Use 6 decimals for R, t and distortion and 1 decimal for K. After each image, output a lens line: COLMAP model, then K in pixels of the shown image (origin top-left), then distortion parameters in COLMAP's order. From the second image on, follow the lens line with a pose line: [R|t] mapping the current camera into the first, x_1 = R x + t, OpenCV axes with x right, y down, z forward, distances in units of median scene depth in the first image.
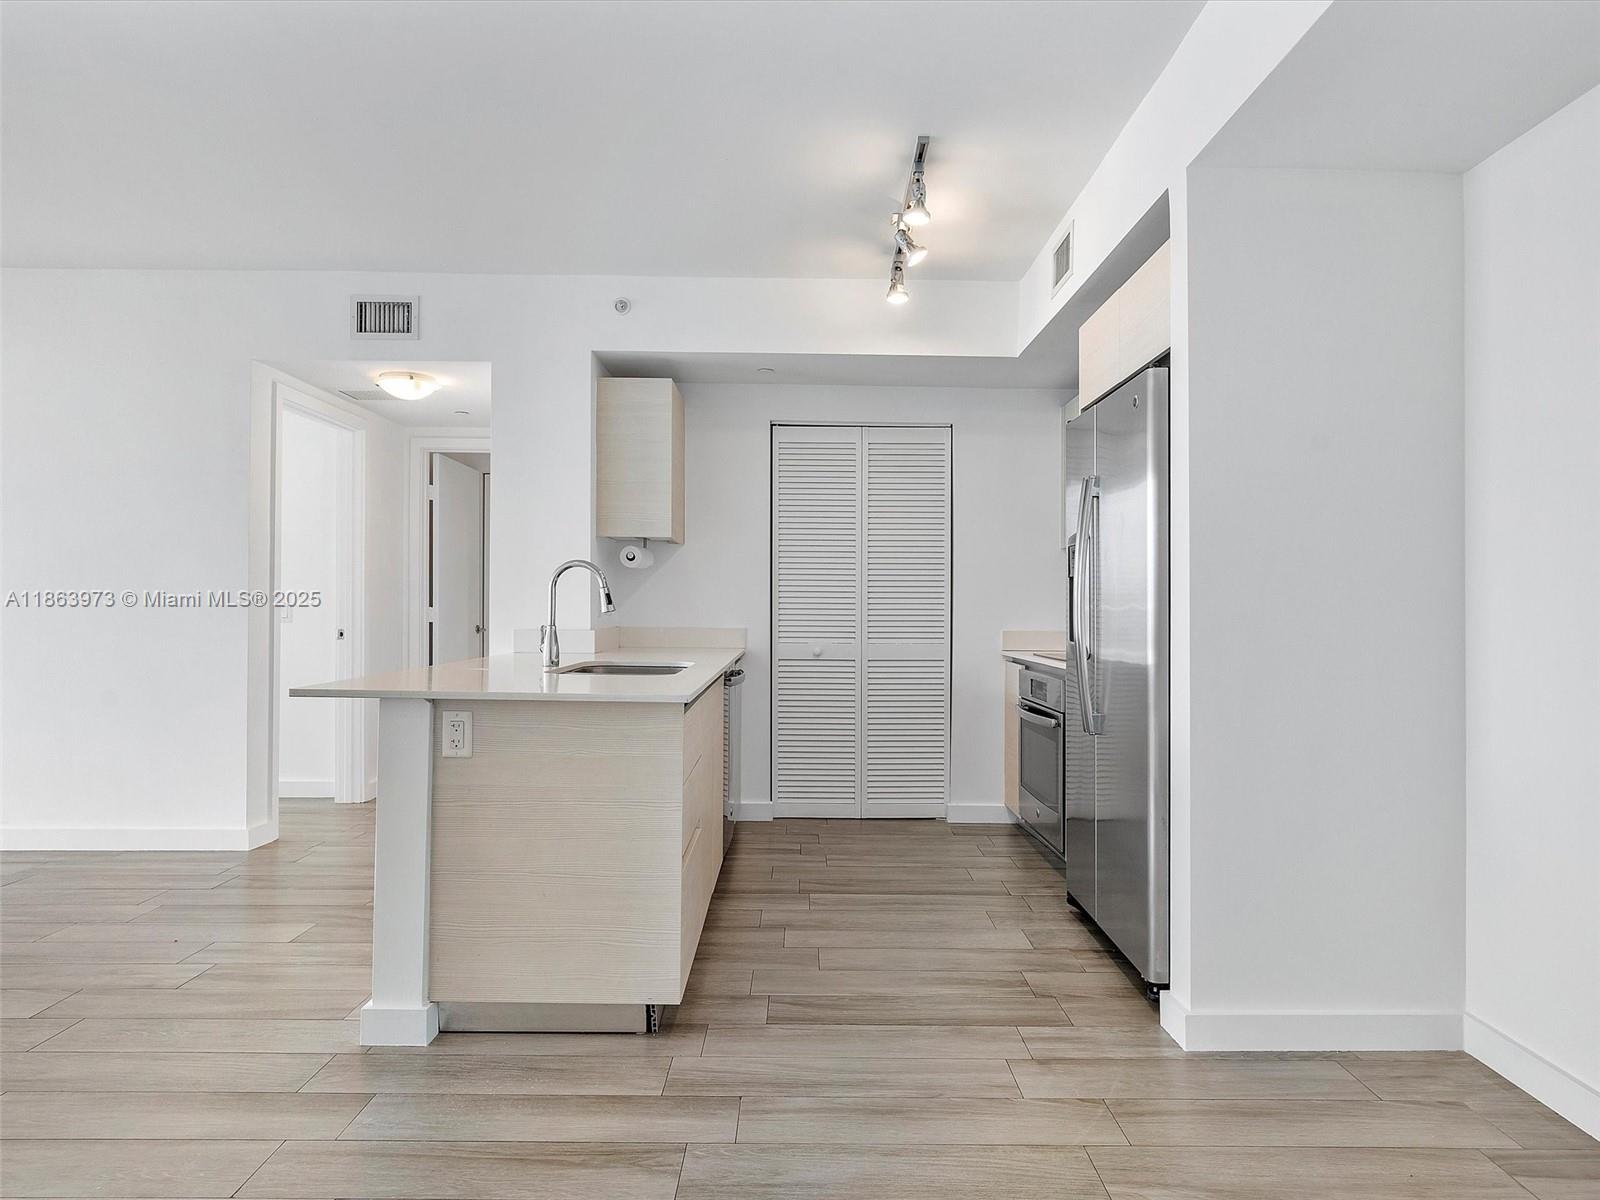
lens RADIAL K [[1007.1, 0, 826.1], [0, 1007.1, 605.6], [0, 0, 1]] dist [-0.011211, 0.011376]
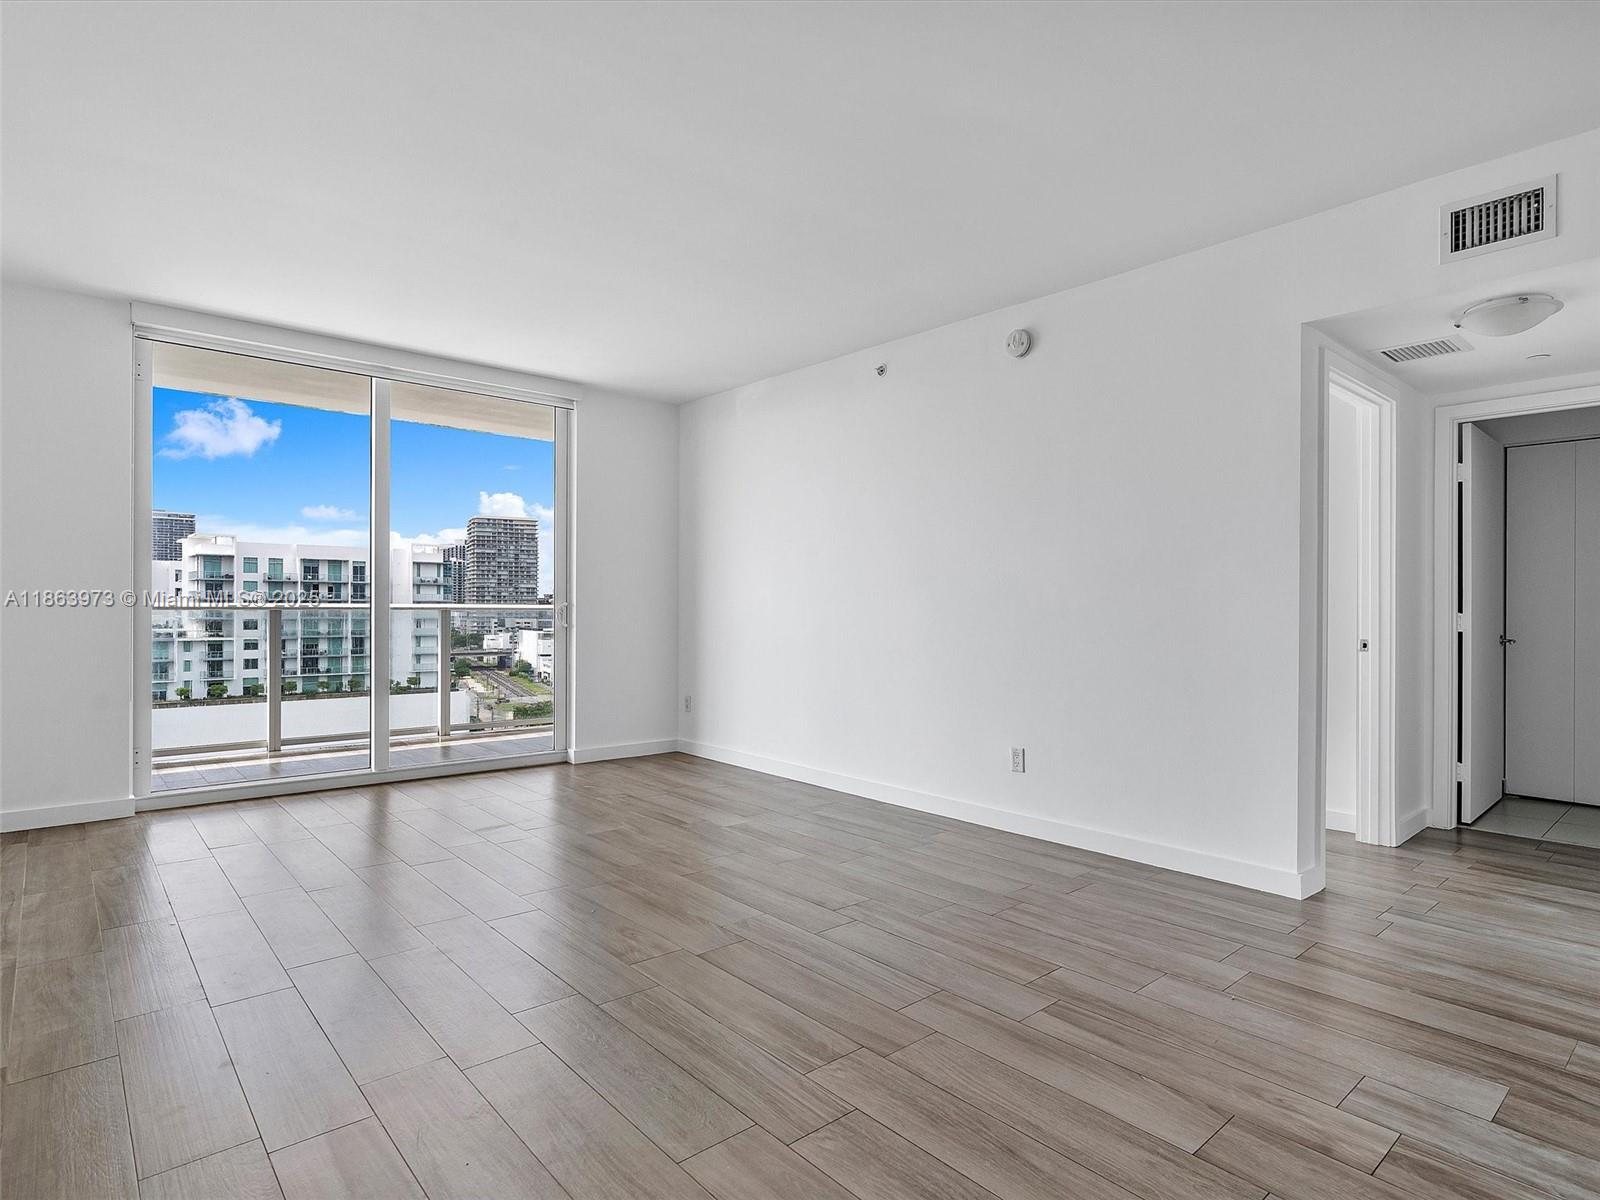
lens RADIAL K [[860.2, 0, 816.5], [0, 860.2, 615.9], [0, 0, 1]] dist [-0.011637, 0.005802]
pose [[0.653883, 0.006748, -0.756565, -0.288729], [0.000458, 0.999957, 0.009315, -0.003736], [0.756595, -0.006437, 0.653852, 0.211496]]
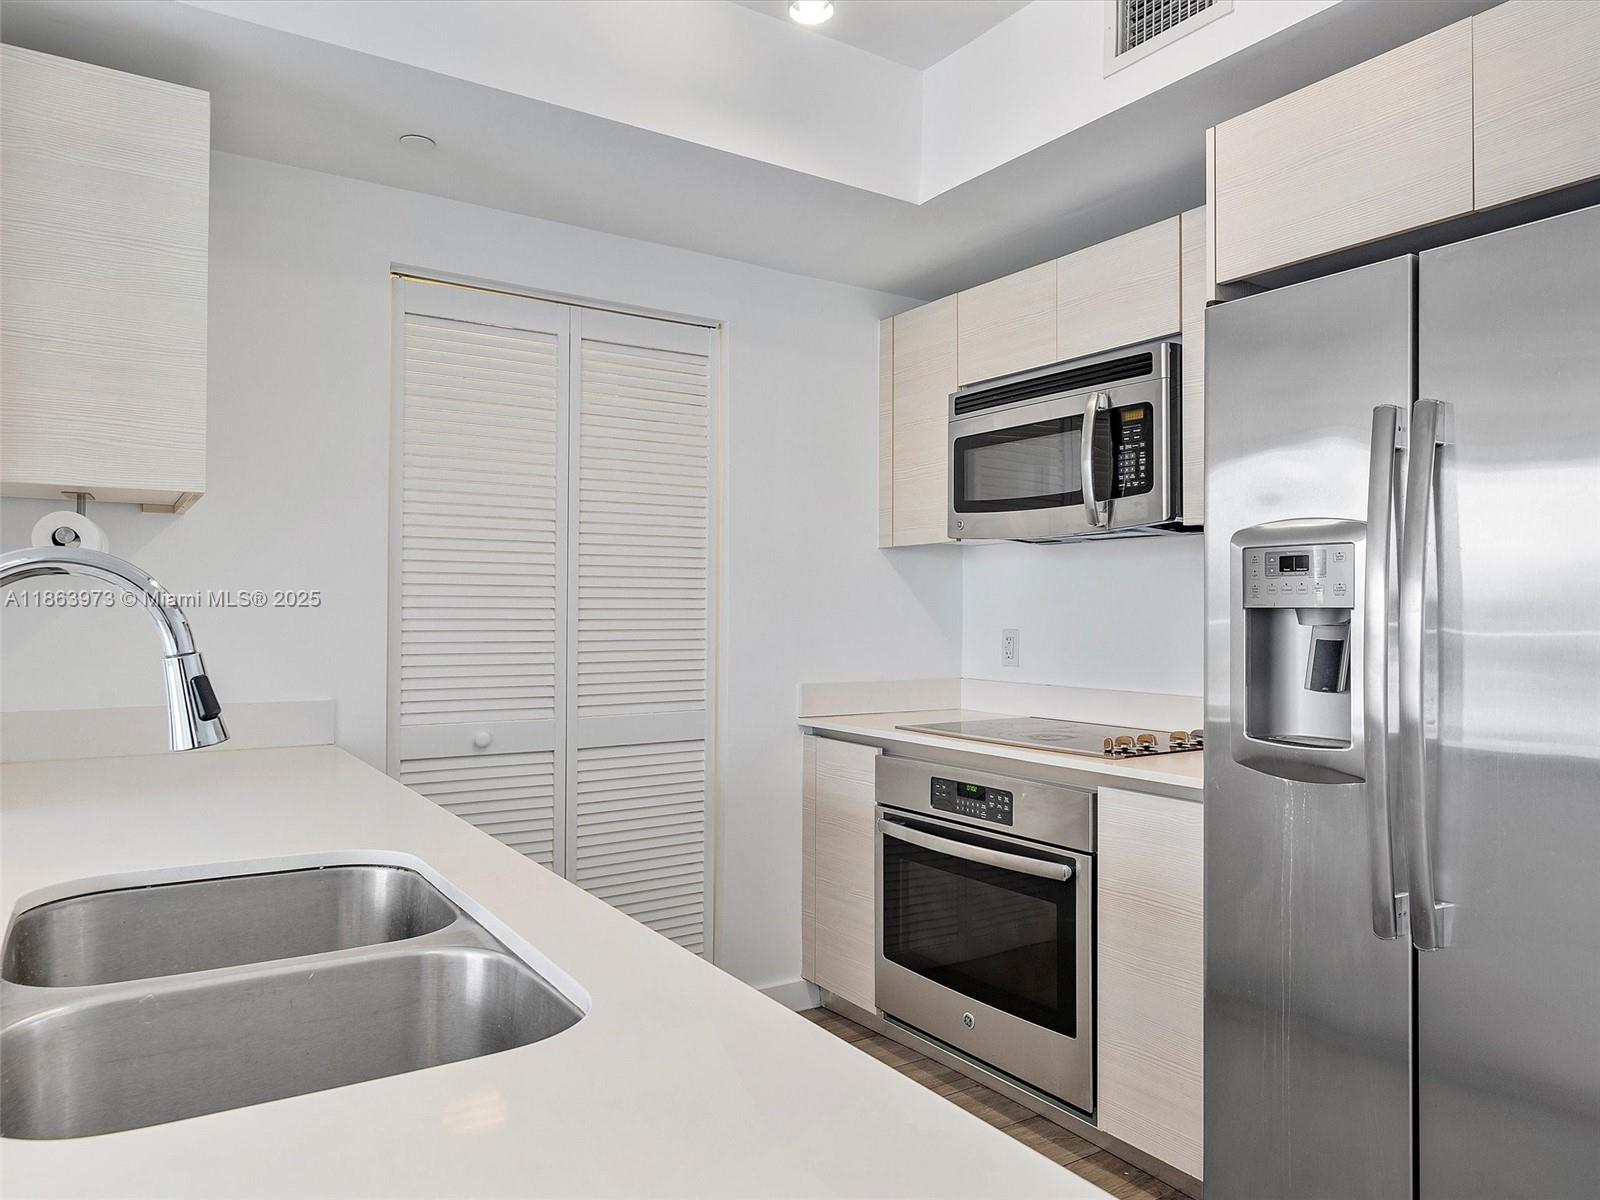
lens RADIAL K [[1071.5, 0, 805.4], [0, 1071.5, 596.8], [0, 0, 1]] dist [-0.000262, -0.001349]
pose [[0.845936, 0.005093, 0.533261, -0.182346], [-0.001330, 0.999971, -0.007442, -0.024962], [-0.533283, 0.005586, 0.845918, 0.532787]]
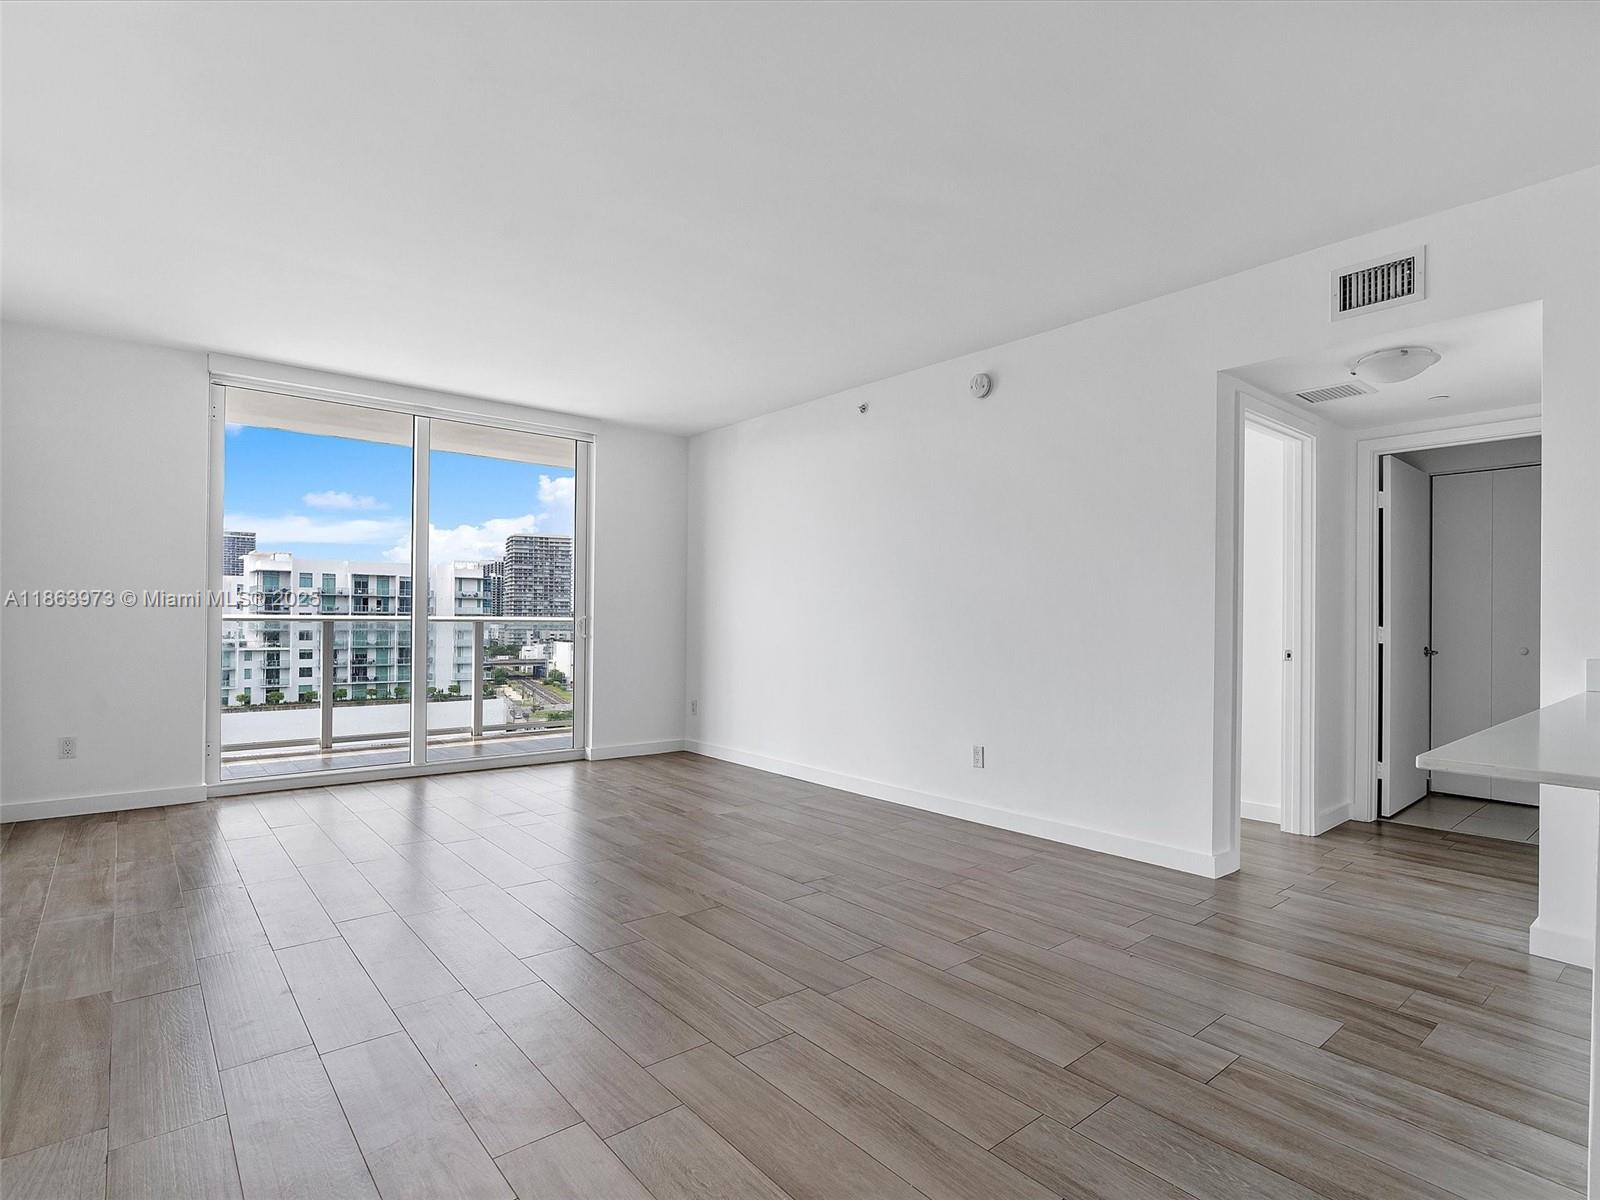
lens RADIAL K [[819.8, 0, 812.6], [0, 819.8, 620.9], [0, 0, 1]] dist [-0.019291, 0.010876]
pose [[0.633162, 0.000809, -0.774019, -0.209493], [-0.001684, 0.999999, -0.000332, -0.003070], [0.774018, 0.001514, 0.633162, 0.199529]]
